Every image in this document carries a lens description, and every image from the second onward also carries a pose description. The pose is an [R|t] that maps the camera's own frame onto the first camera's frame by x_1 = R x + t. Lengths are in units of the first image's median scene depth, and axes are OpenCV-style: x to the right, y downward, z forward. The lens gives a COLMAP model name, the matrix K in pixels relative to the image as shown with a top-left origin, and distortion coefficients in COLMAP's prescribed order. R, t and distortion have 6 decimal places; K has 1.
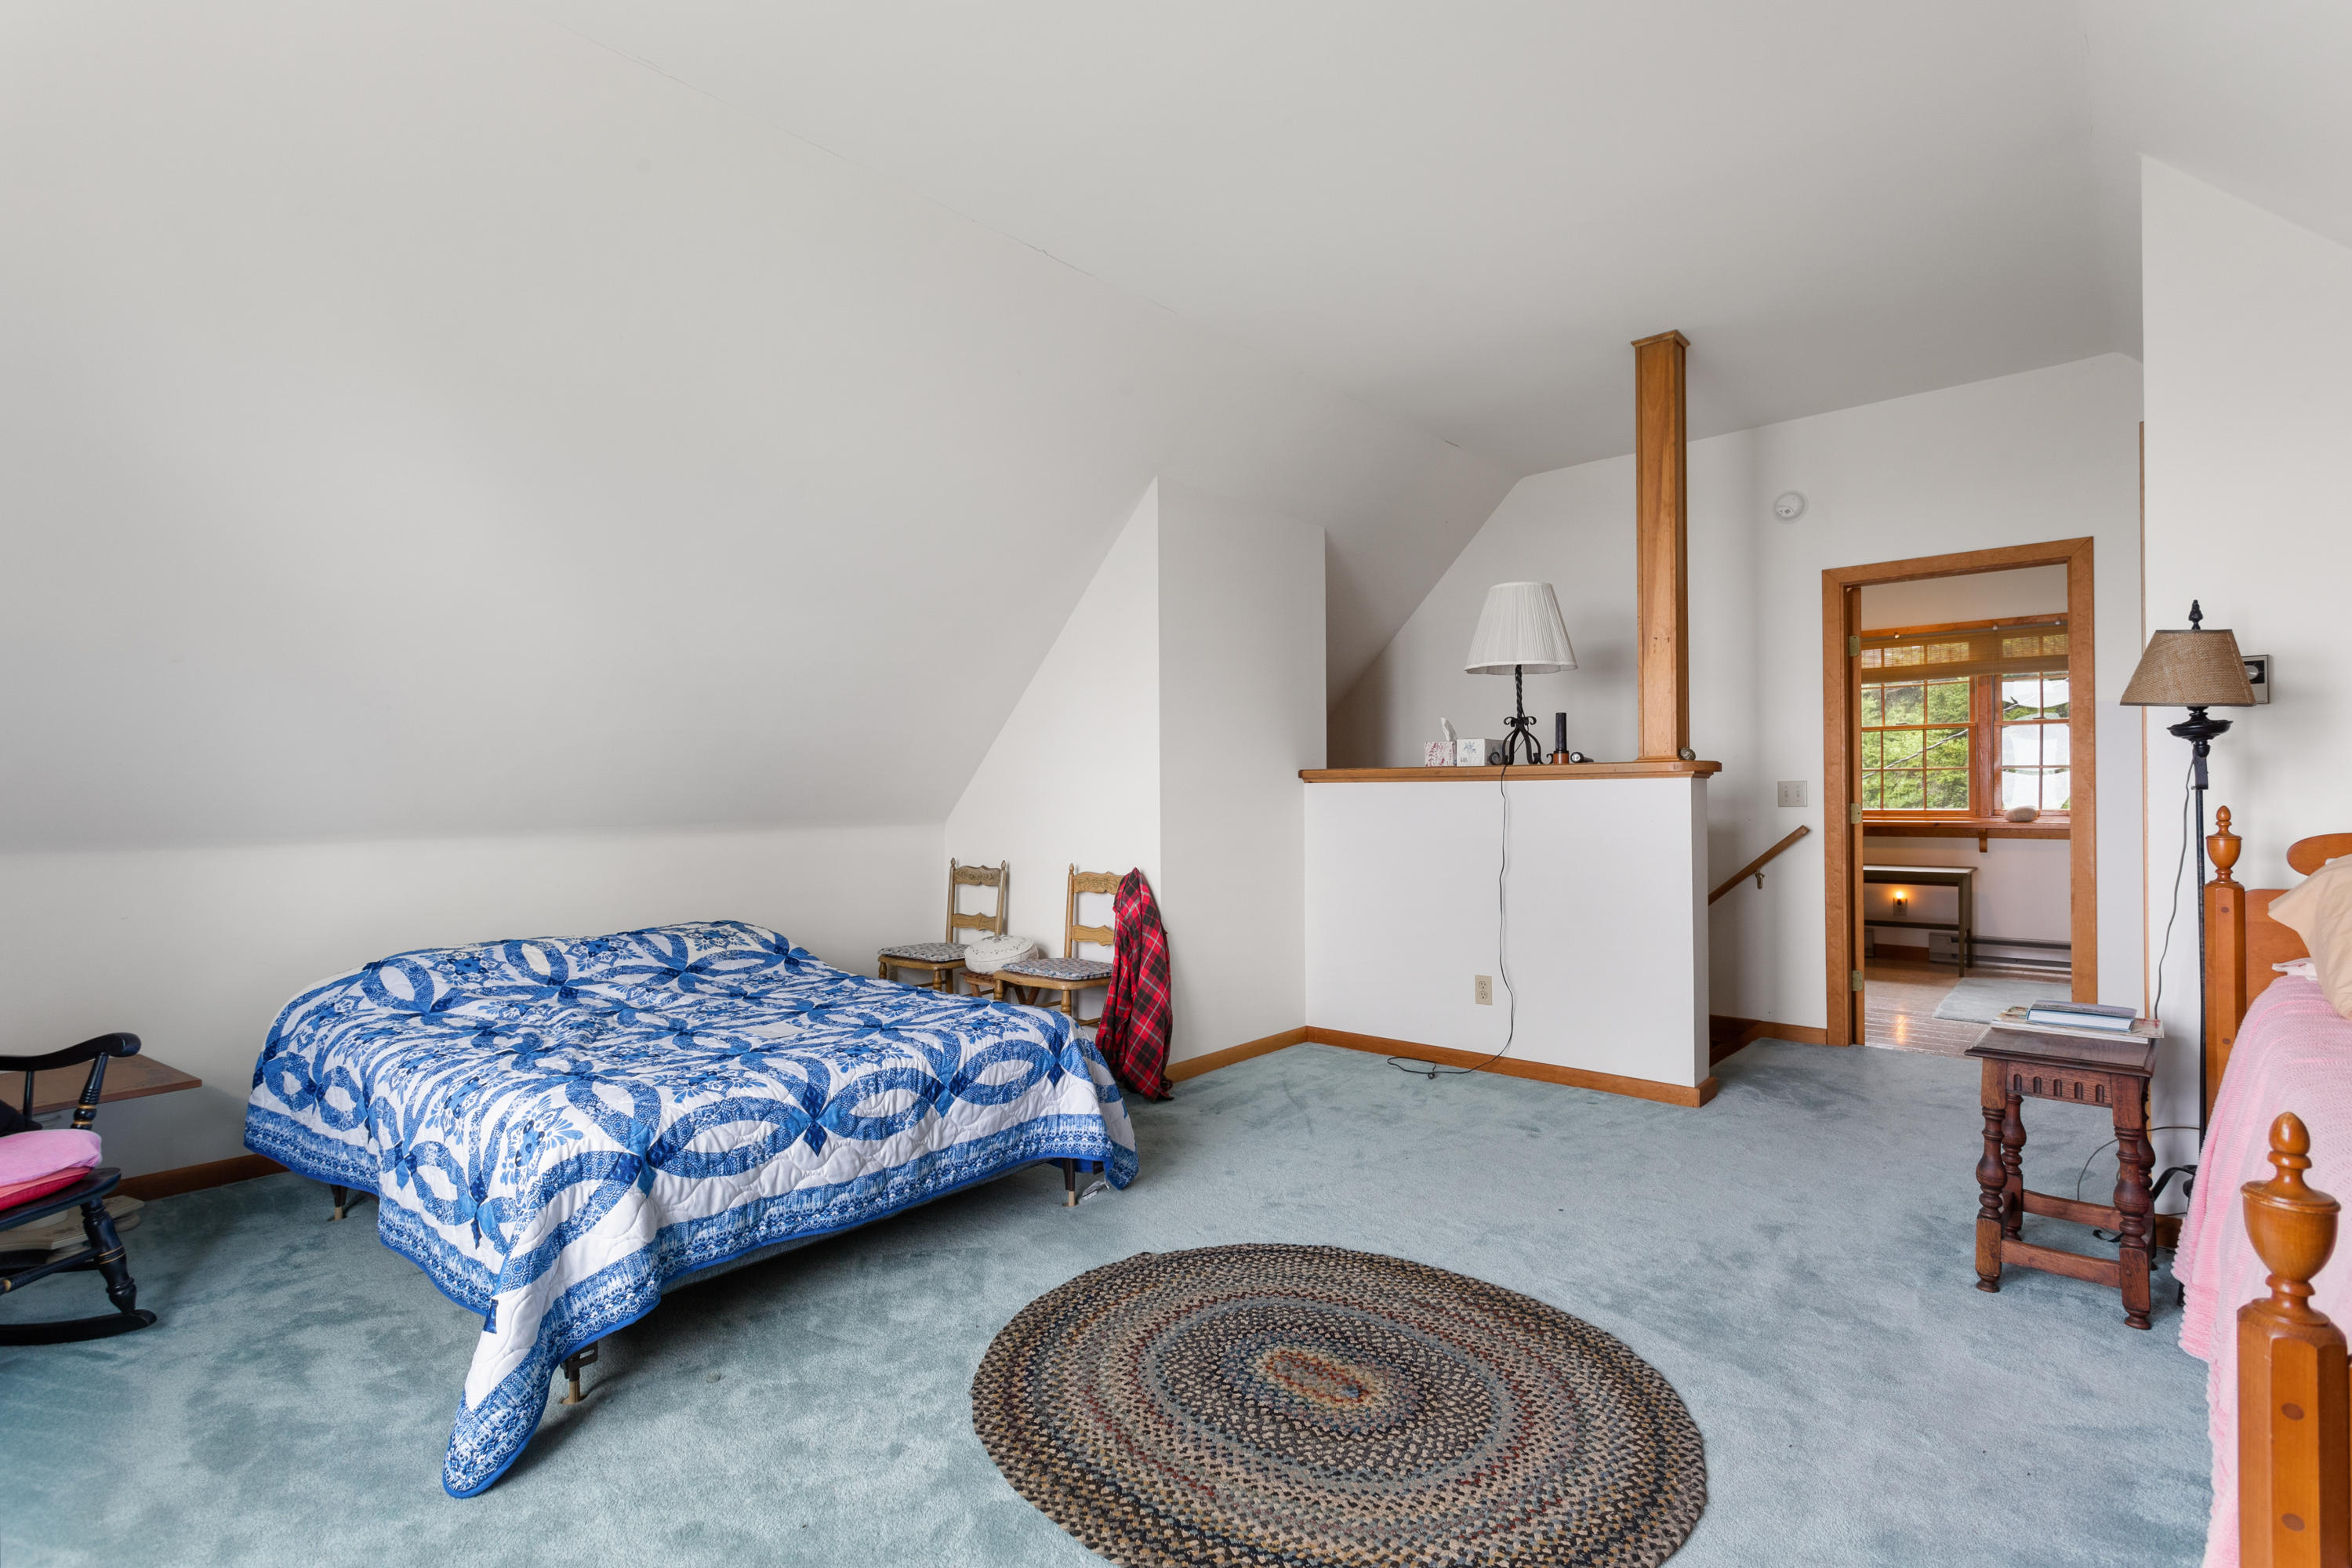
lens RADIAL K [[1118.5, 0, 1173.5], [0, 1118.5, 790.1], [0, 0, 1]] dist [-0.004740, 0.003463]
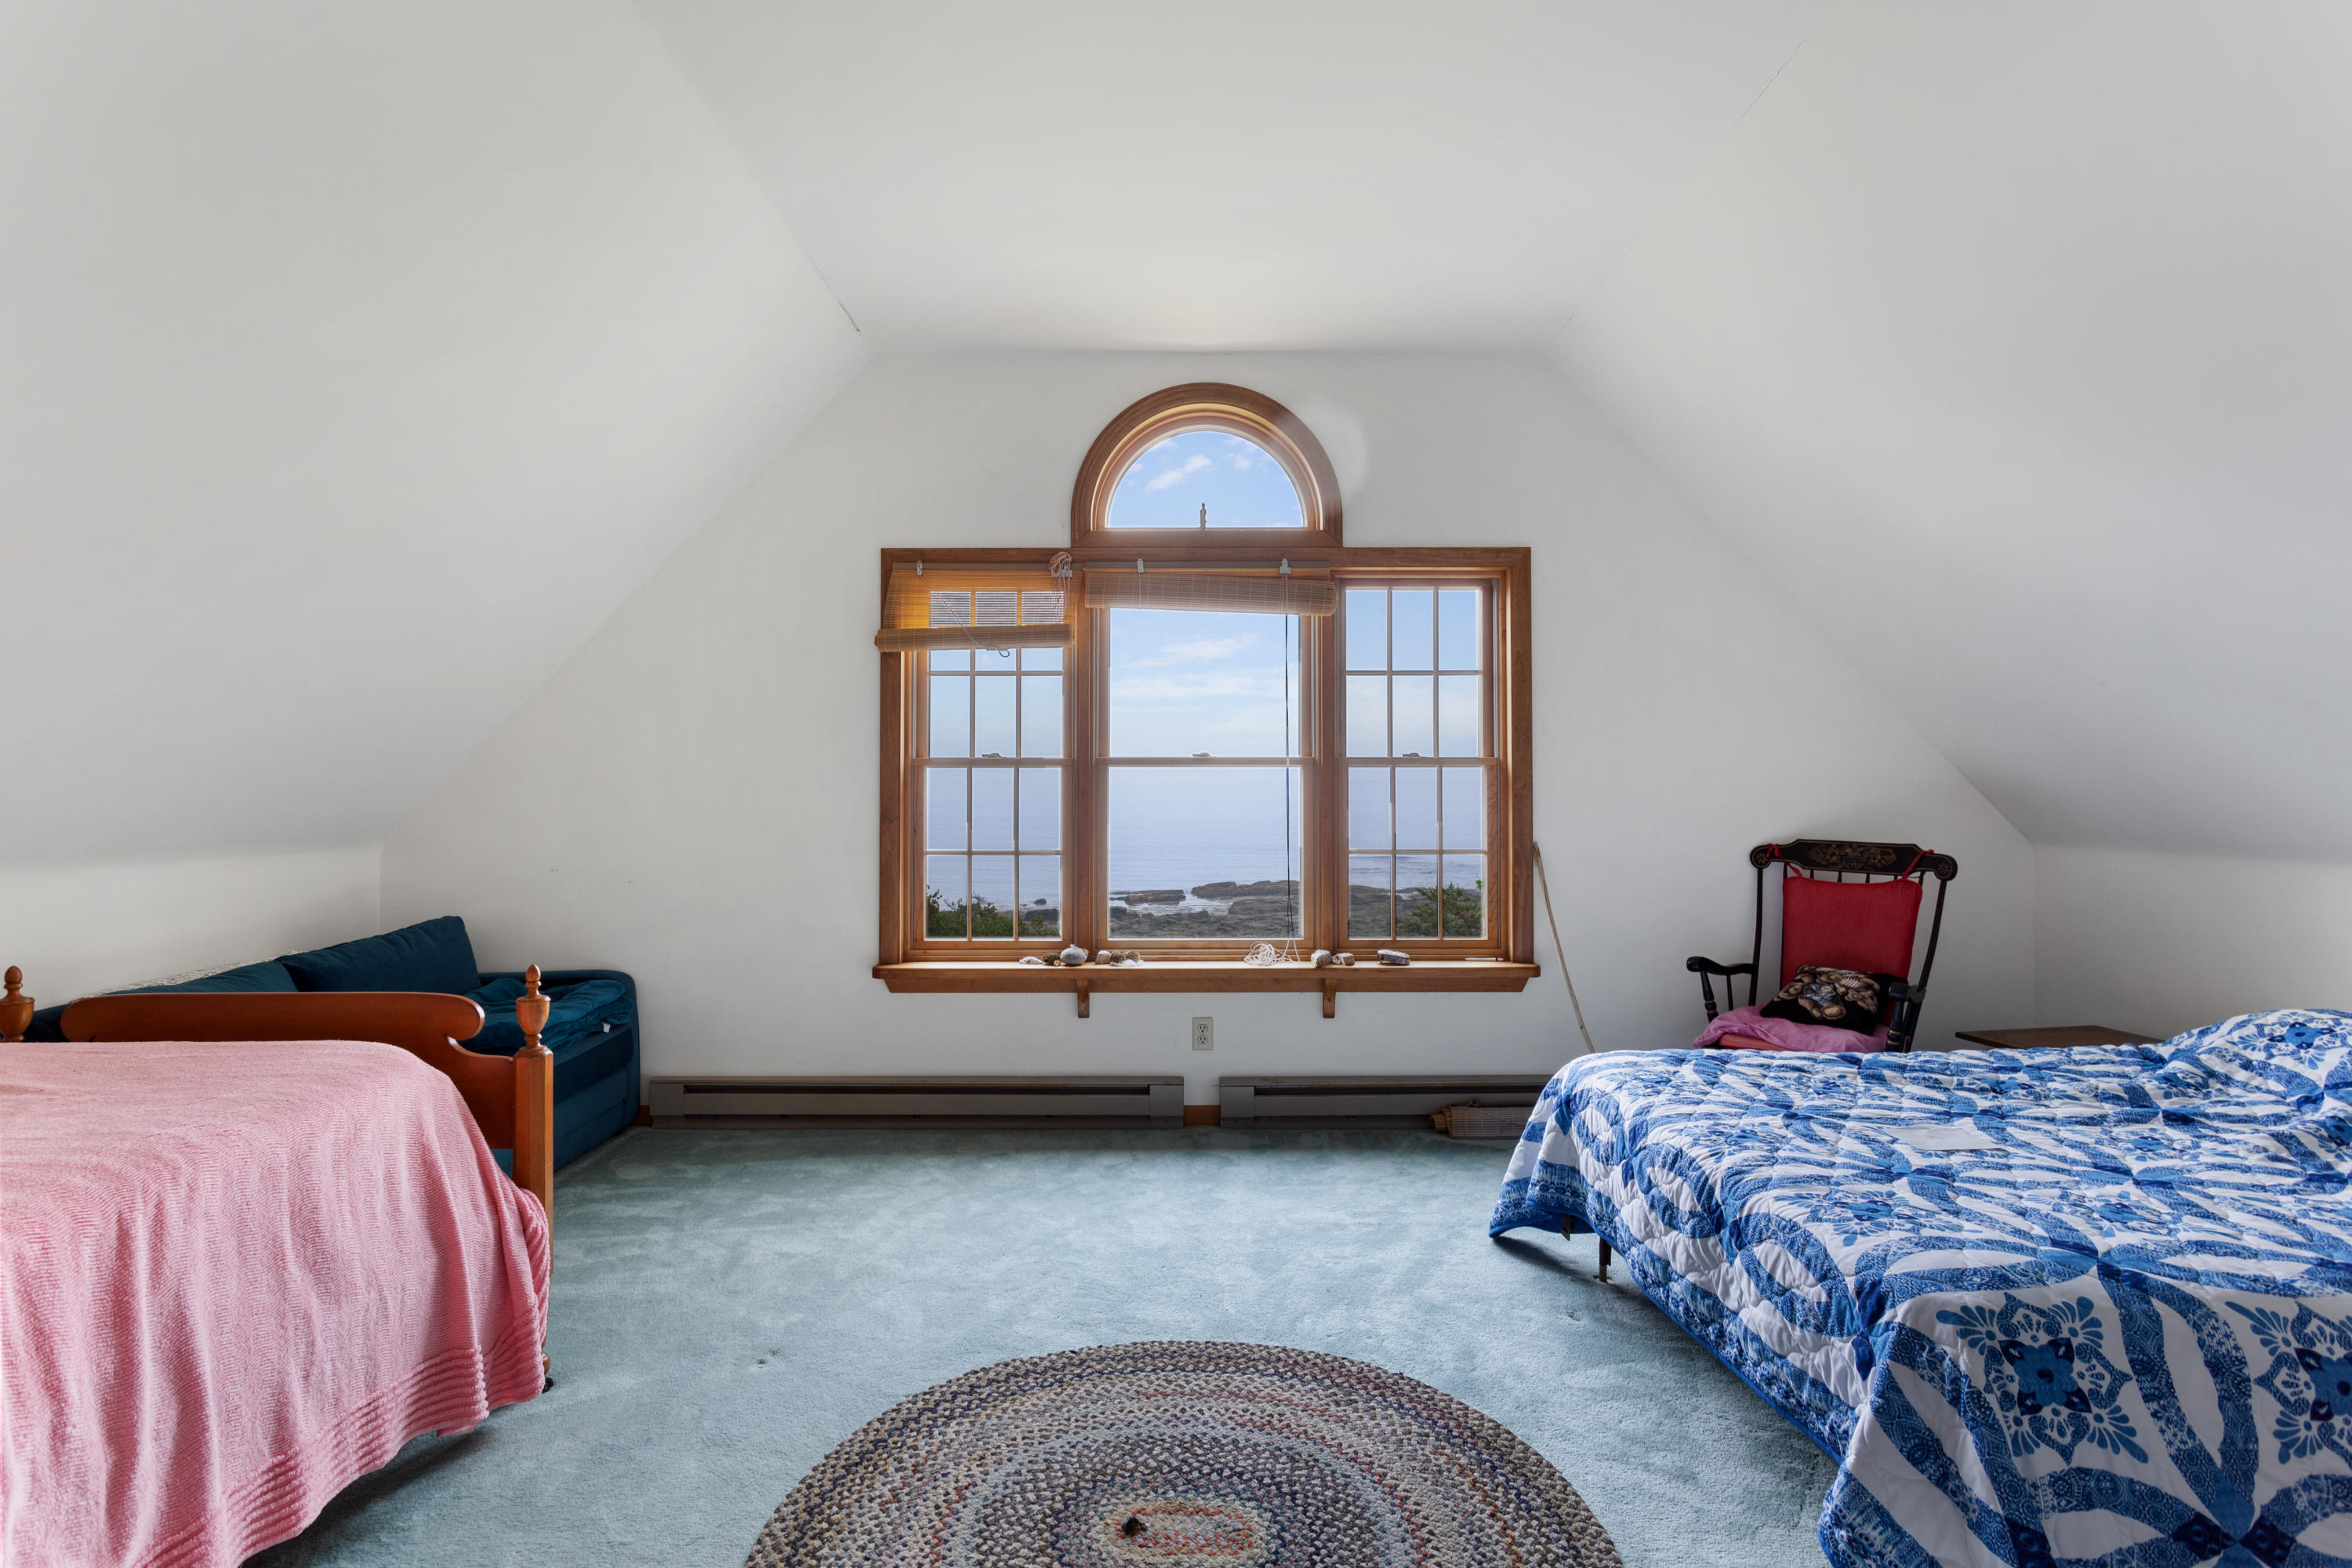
lens RADIAL K [[1118.5, 0, 1174.2], [0, 1118.5, 786.1], [0, 0, 1]] dist [-0.004740, 0.003463]
pose [[-0.747130, 0.001160, -0.664677, 0.803005], [0.010050, 0.999904, -0.009552, -0.028652], [0.664602, -0.013817, -0.747070, 1.895478]]
